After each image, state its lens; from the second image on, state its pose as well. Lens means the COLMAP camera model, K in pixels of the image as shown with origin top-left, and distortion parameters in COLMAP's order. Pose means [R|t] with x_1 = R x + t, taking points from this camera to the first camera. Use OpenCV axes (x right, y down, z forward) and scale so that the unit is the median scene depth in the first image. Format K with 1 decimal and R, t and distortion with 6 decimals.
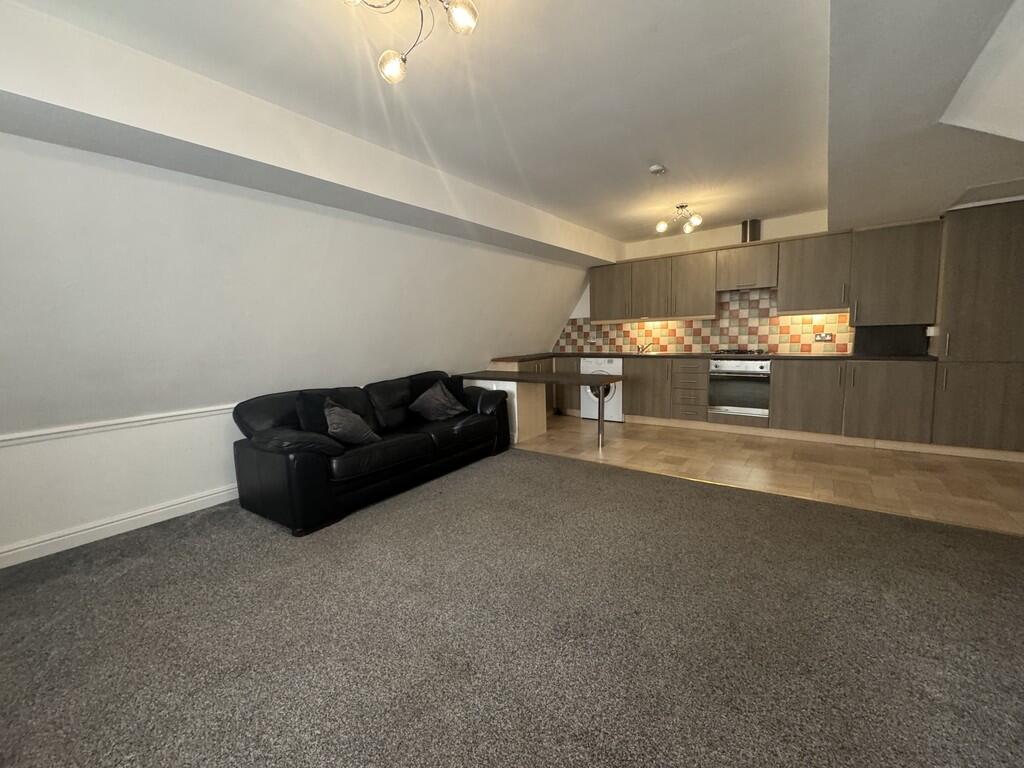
lens RADIAL K [[410.5, 0, 508.7], [0, 410.5, 381.7], [0, 0, 1]] dist [-0.000885, 0.000077]
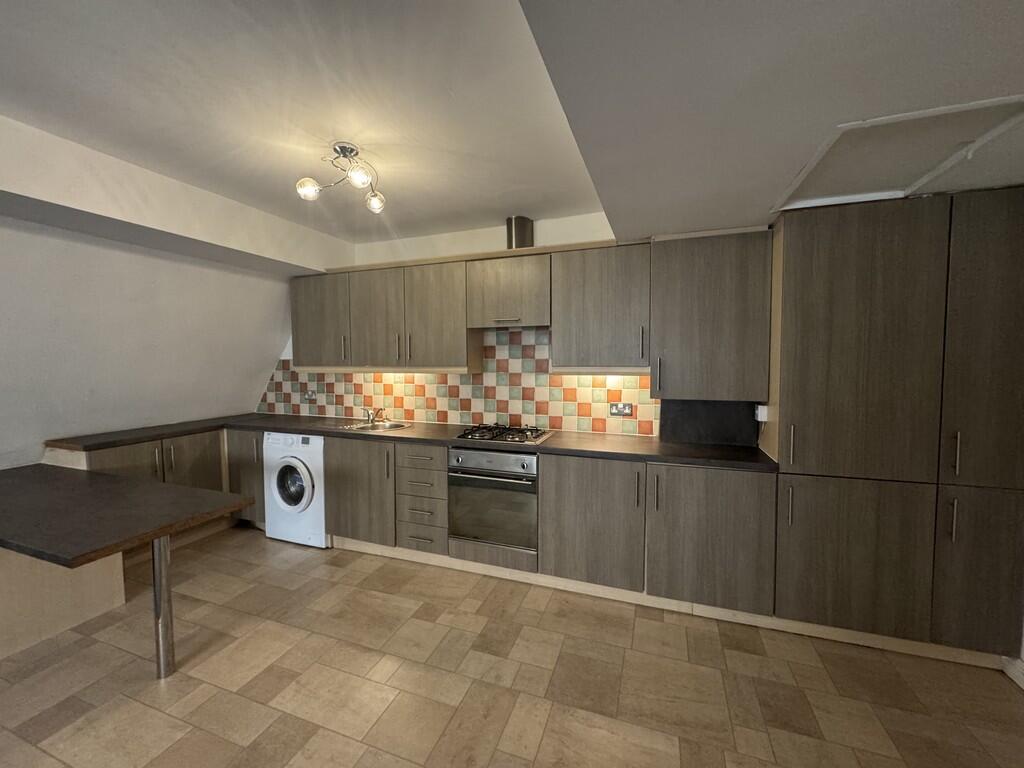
lens RADIAL K [[410.5, 0, 509.4], [0, 410.5, 381.0], [0, 0, 1]] dist [-0.000885, 0.000077]
pose [[0.954937, 0.014003, 0.296477, 0.379473], [0.006235, 0.997720, -0.067207, -0.100718], [-0.296742, 0.066027, 0.952672, 0.407902]]
